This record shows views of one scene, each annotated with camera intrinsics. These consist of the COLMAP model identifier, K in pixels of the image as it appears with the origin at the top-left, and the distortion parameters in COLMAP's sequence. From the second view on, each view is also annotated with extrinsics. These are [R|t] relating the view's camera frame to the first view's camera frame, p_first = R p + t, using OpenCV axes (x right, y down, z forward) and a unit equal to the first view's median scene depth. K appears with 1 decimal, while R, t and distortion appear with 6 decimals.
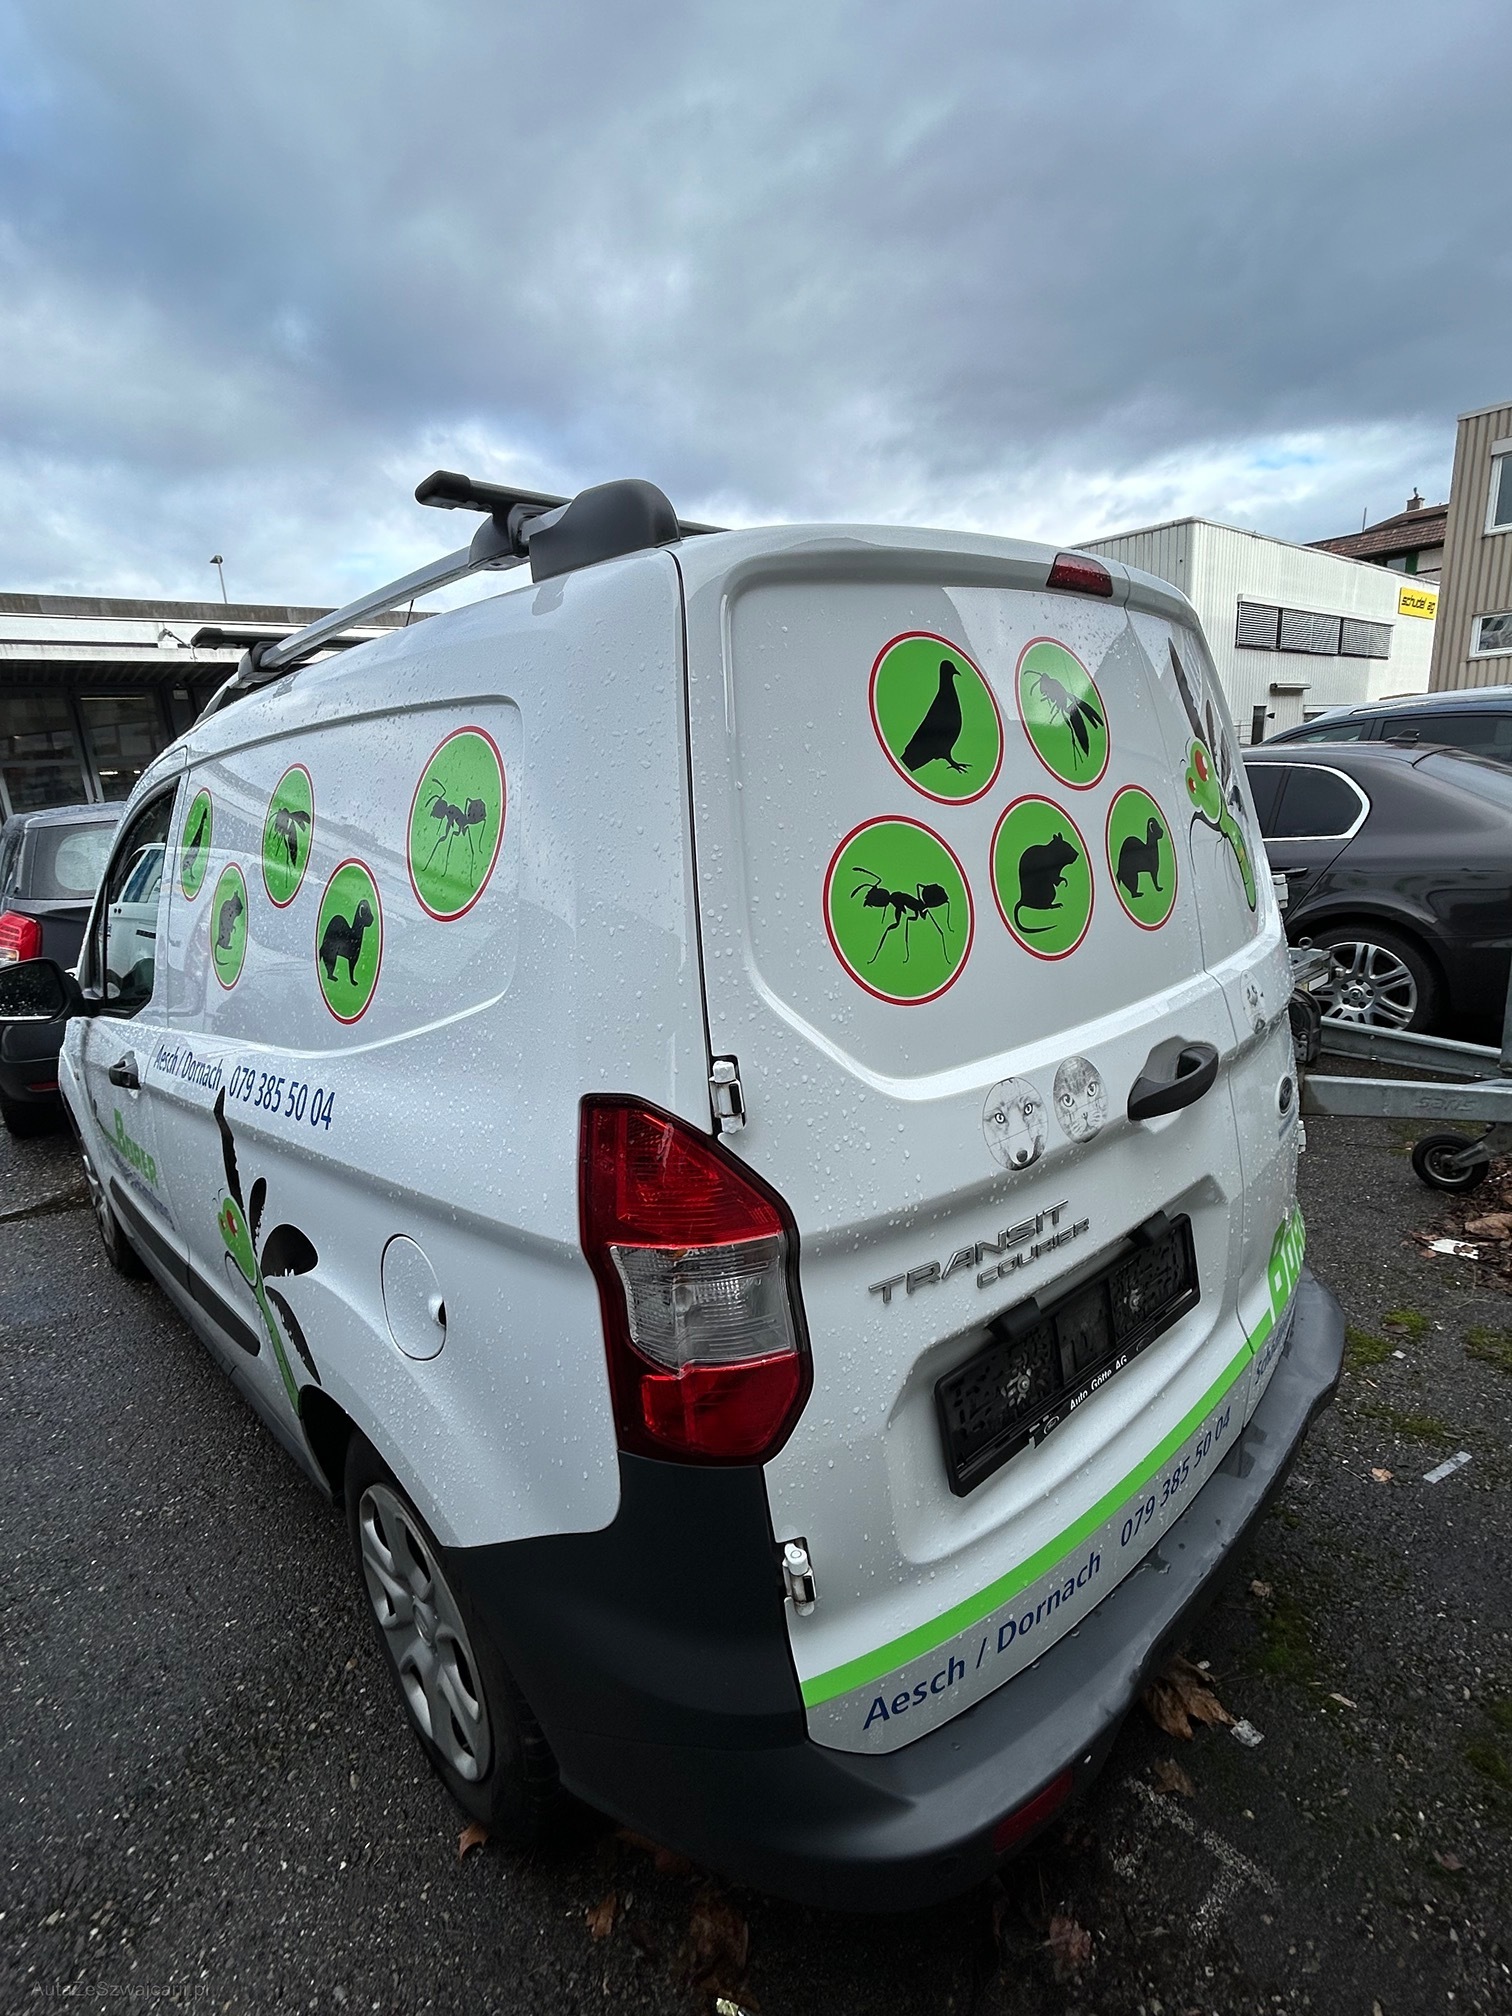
lens RADIAL K [[942.4, 0, 756.0], [0, 942.4, 1008.0], [0, 0, 1]] dist [0.002066, 0.000717]
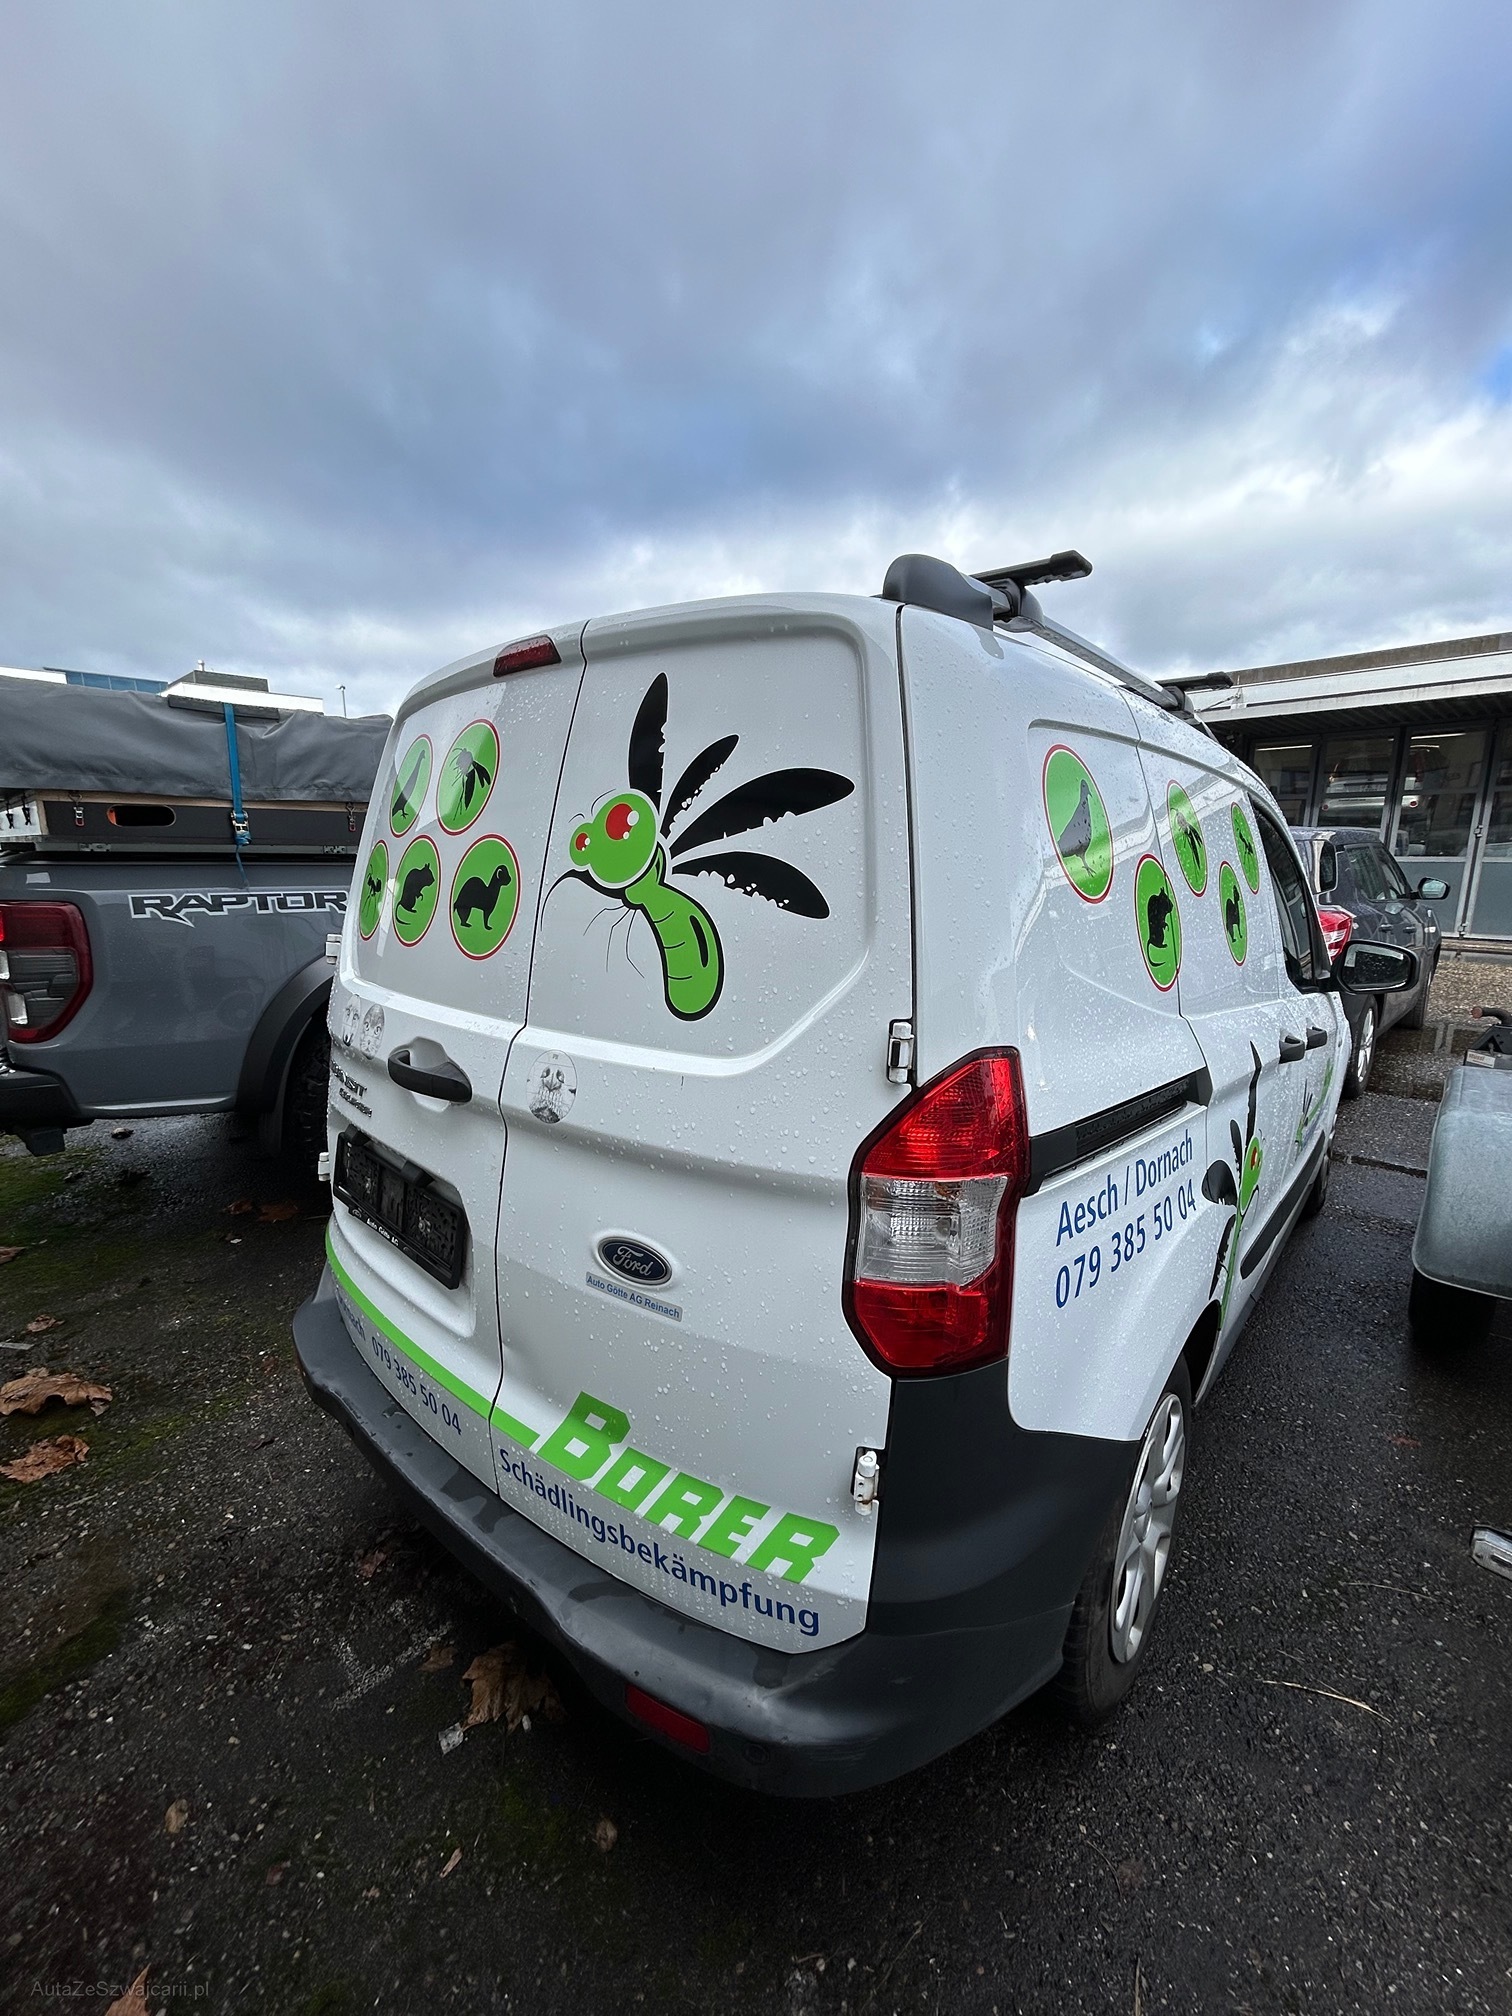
lens RADIAL K [[800.1, 0, 757.8], [0, 800.1, 1010.1], [0, 0, 1]] dist [0.001755, -0.001791]
pose [[0.104575, 0.255555, -0.961122, 1.333613], [-0.249227, 0.942317, 0.223438, -0.310585], [0.962783, 0.216171, 0.162234, 1.114493]]
